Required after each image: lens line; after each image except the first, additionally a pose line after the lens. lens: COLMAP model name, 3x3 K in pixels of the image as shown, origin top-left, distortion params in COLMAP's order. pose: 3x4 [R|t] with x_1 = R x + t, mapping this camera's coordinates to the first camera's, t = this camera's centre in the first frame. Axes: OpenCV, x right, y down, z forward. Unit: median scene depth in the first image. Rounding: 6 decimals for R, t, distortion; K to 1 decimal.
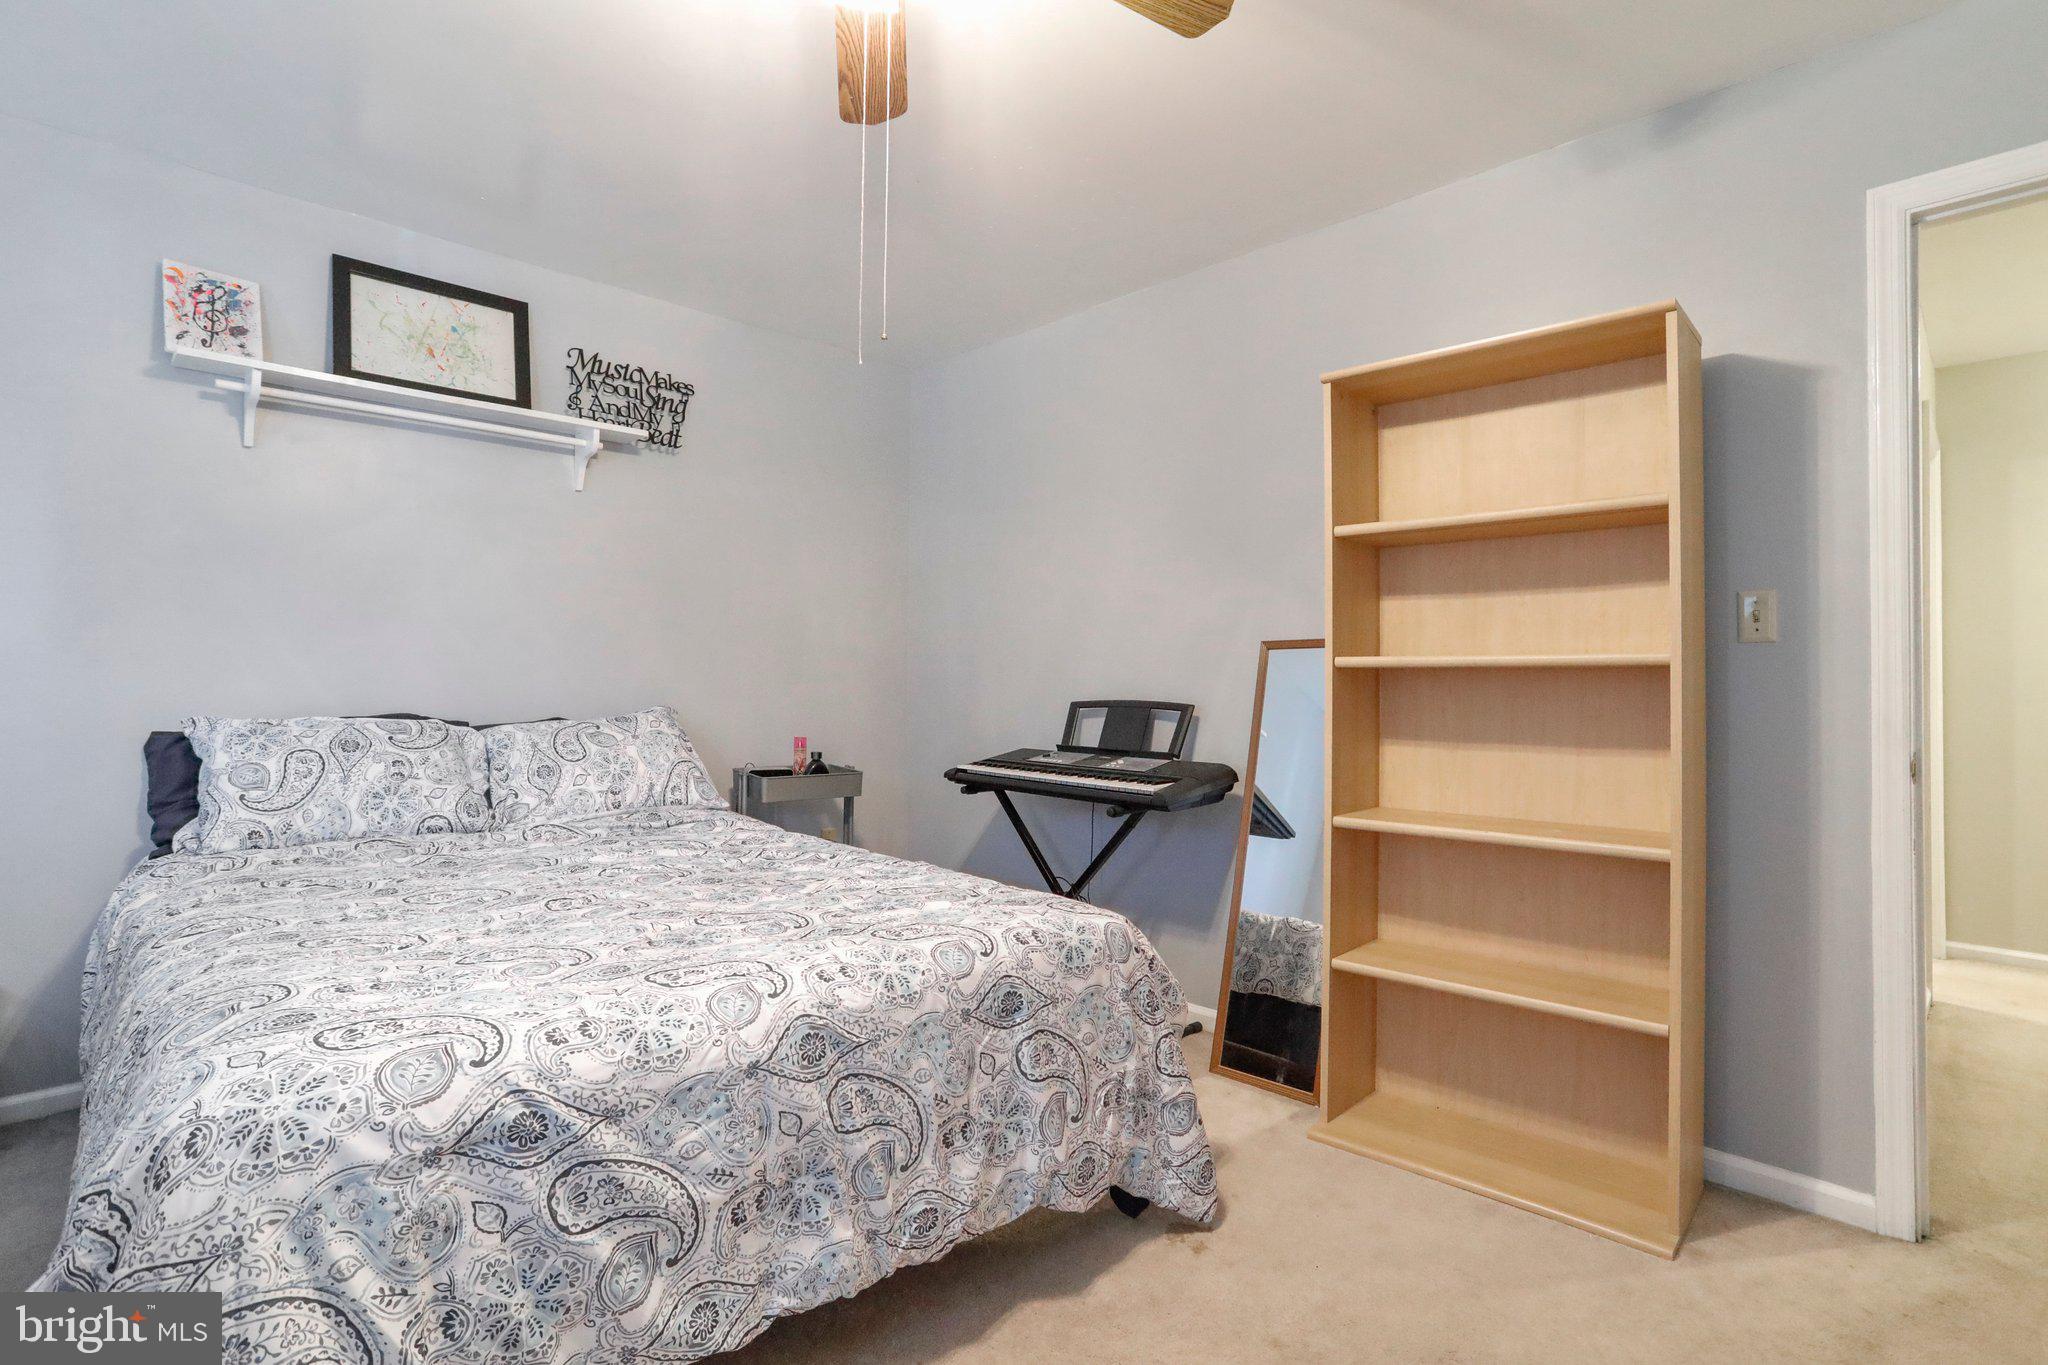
lens RADIAL K [[988.6, 0, 1017.0], [0, 988.6, 676.3], [0, 0, 1]] dist [-0.061661, 0.036358]
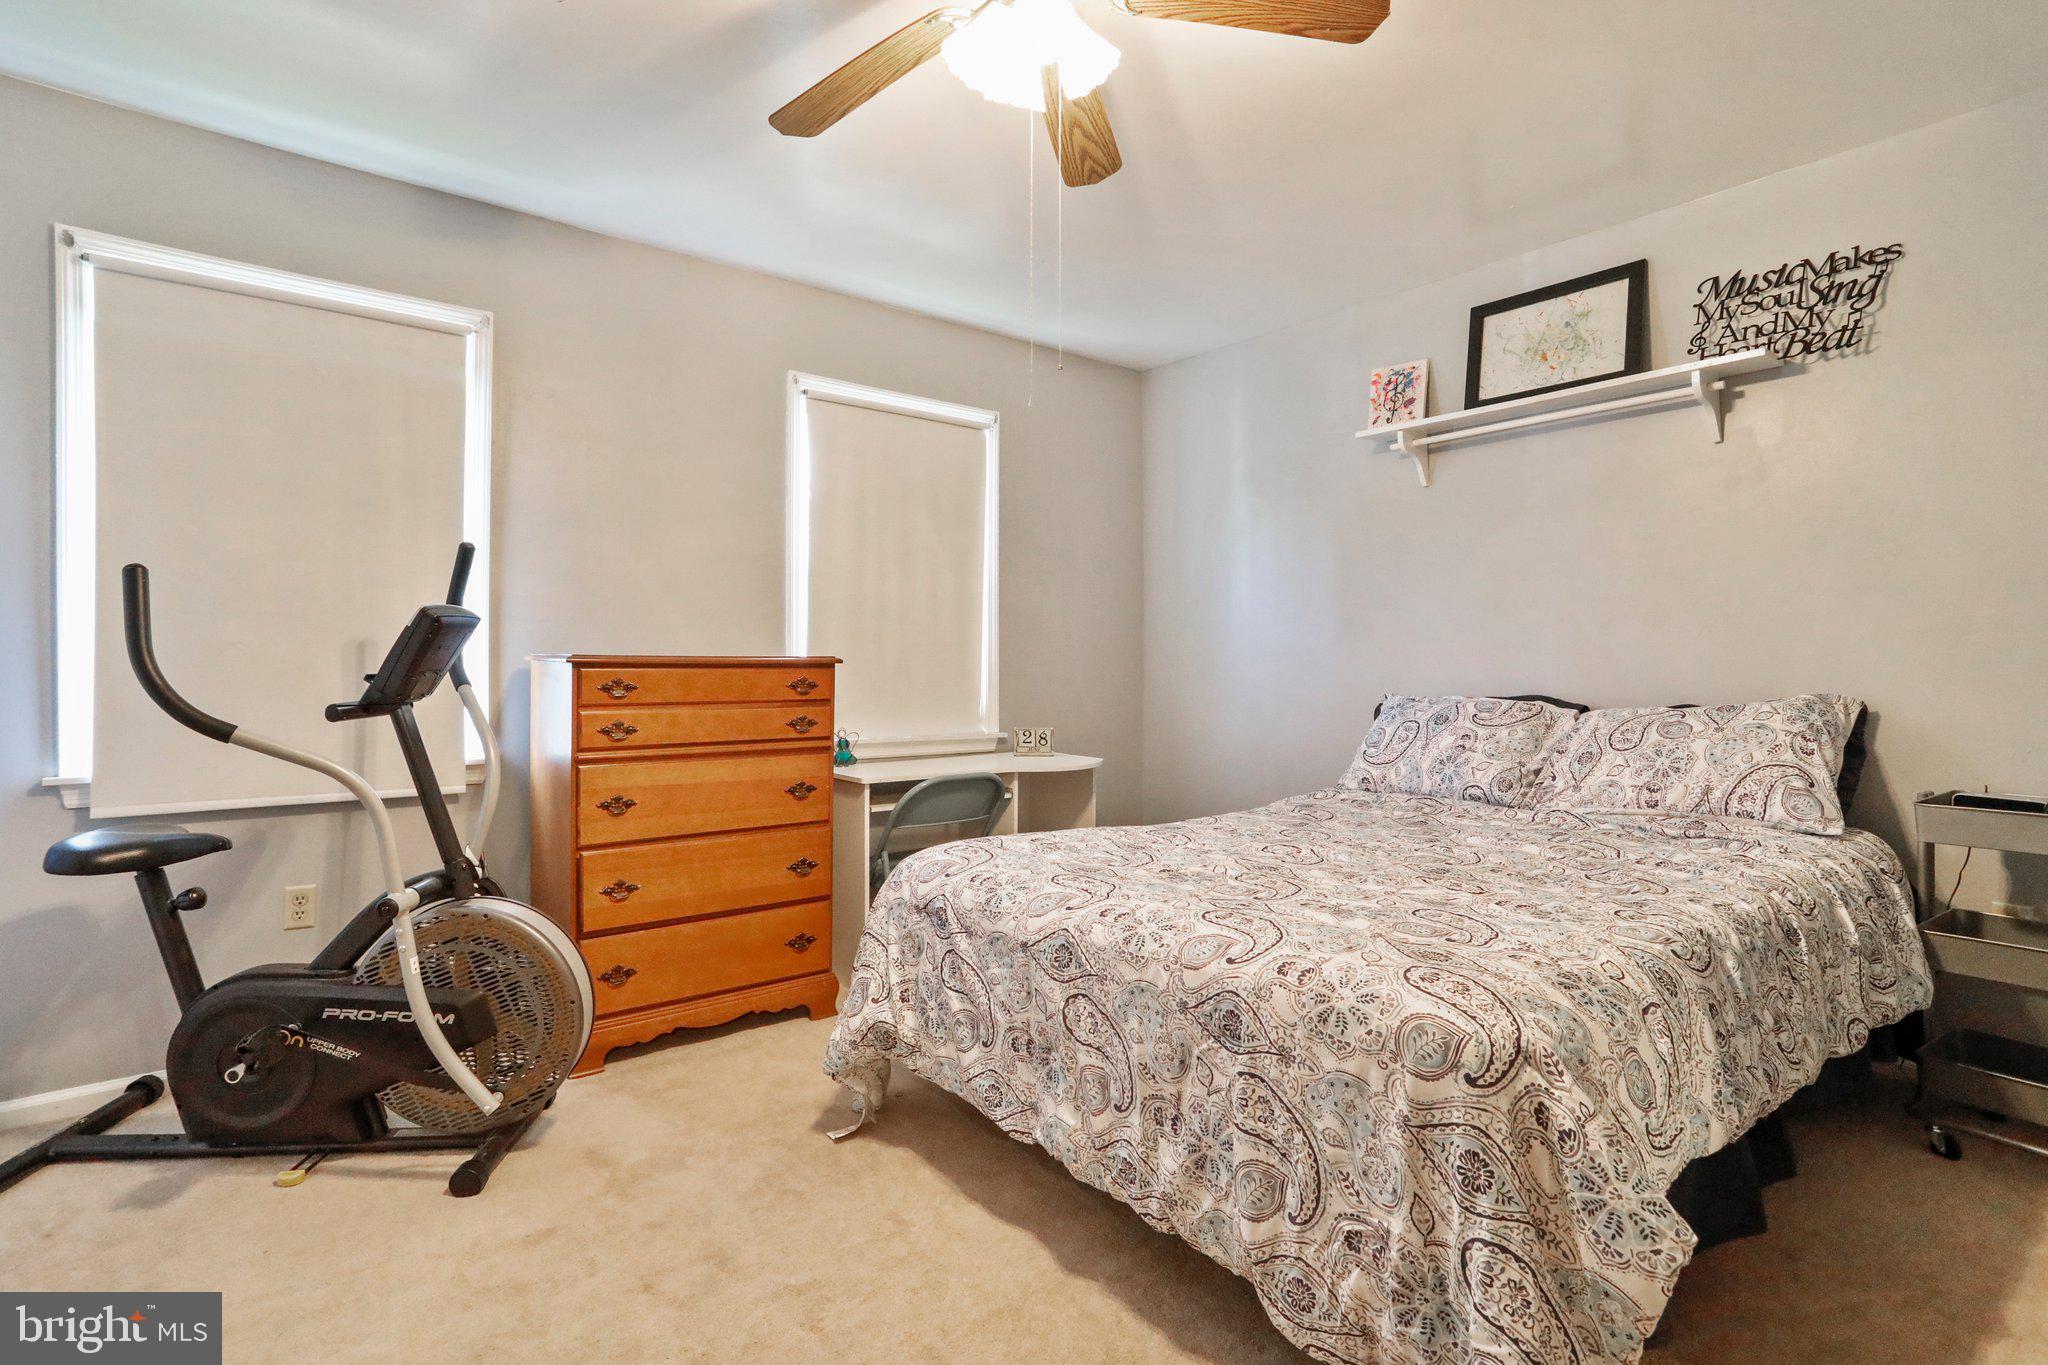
lens RADIAL K [[988.6, 0, 1017.0], [0, 988.6, 676.3], [0, 0, 1]] dist [-0.061661, 0.036358]
pose [[-0.083620, -0.000364, -0.996498, 0.608894], [0.012409, 0.999922, -0.001407, 0.013446], [0.996420, -0.012483, -0.083609, 0.609825]]
